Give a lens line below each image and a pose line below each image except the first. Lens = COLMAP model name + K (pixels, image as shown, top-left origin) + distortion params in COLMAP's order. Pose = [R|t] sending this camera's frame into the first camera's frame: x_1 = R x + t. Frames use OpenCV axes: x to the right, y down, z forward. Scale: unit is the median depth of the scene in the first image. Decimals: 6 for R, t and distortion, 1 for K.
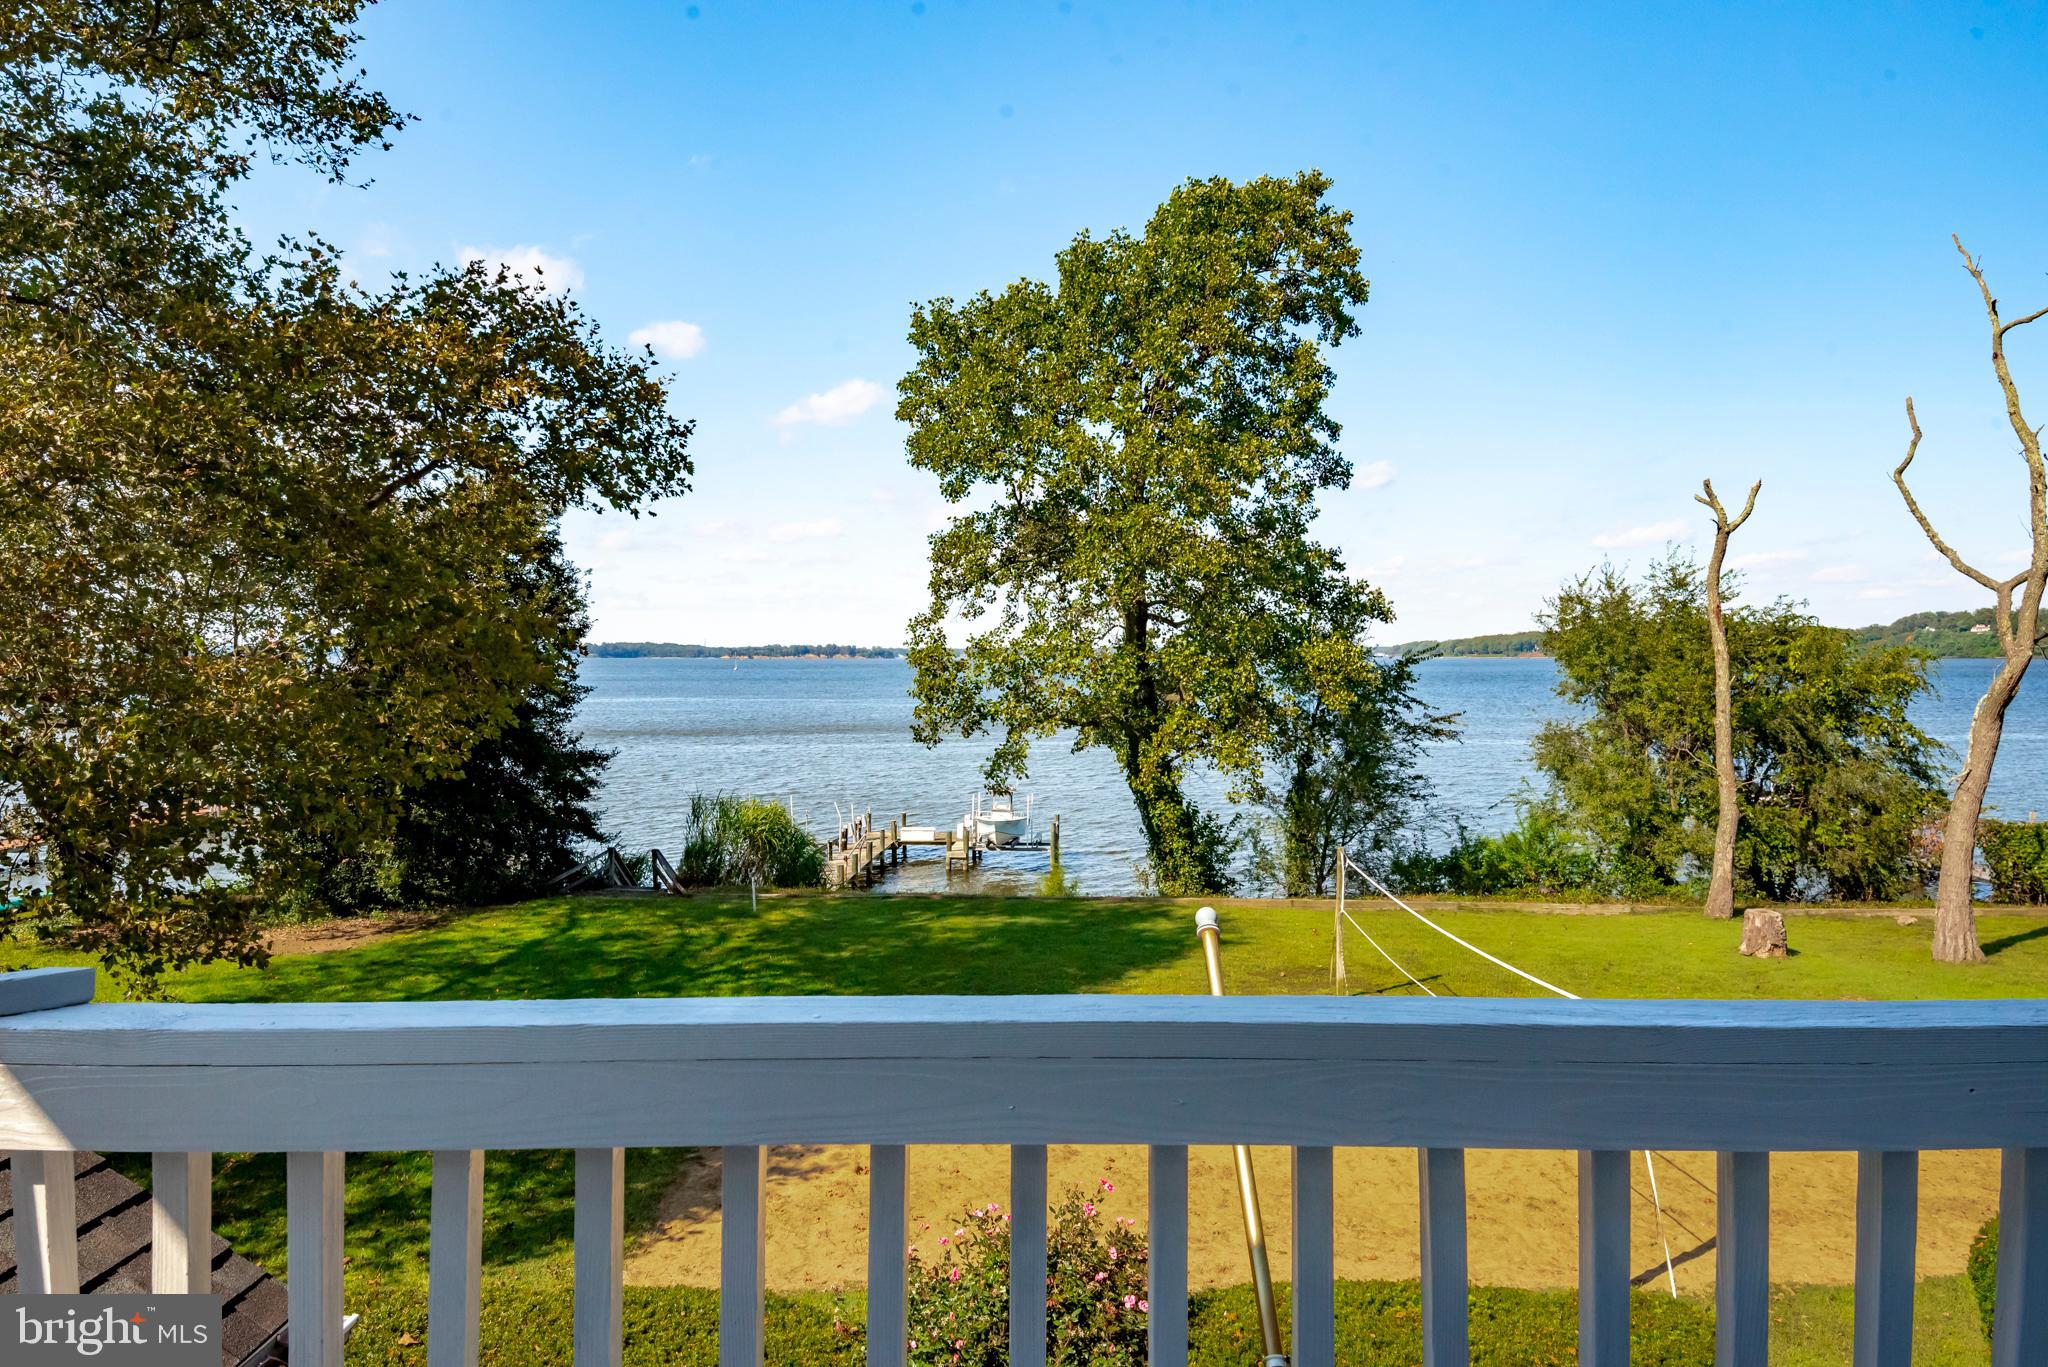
lens RADIAL K [[1174.4, 0, 1040.4], [0, 1174.4, 696.6], [0, 0, 1]] dist [0.027453, -0.025828]
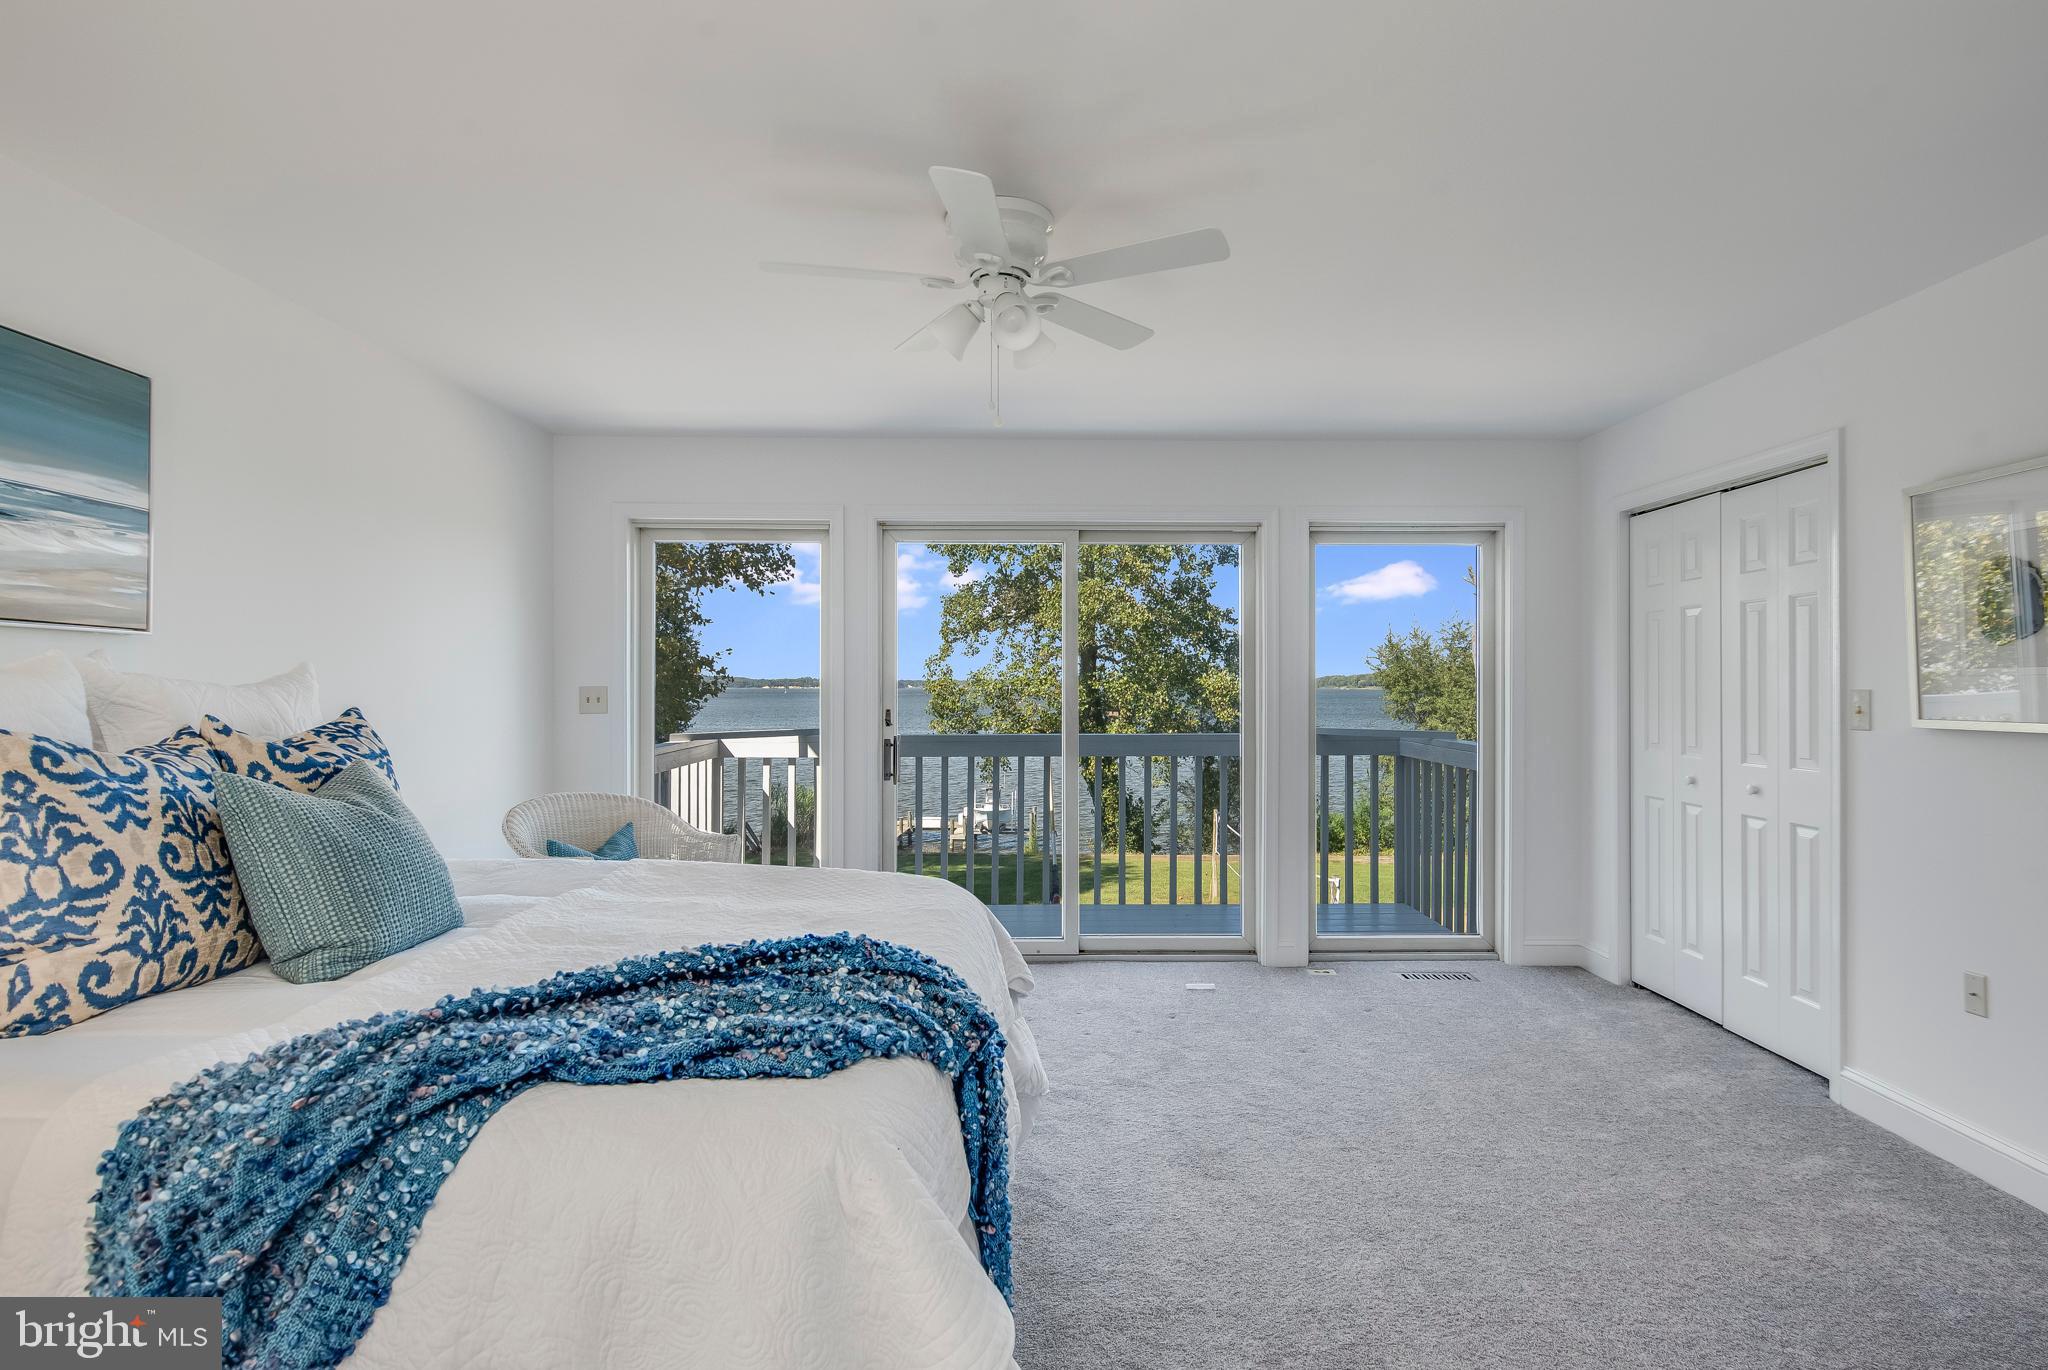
lens RADIAL K [[1174.4, 0, 1055.8], [0, 1174.4, 698.1], [0, 0, 1]] dist [0.027453, -0.025828]
pose [[0.999836, 0.002873, 0.017862, 0.018451], [-0.002394, 0.999638, -0.026787, 0.019923], [-0.017932, 0.026740, 0.999482, -0.407523]]
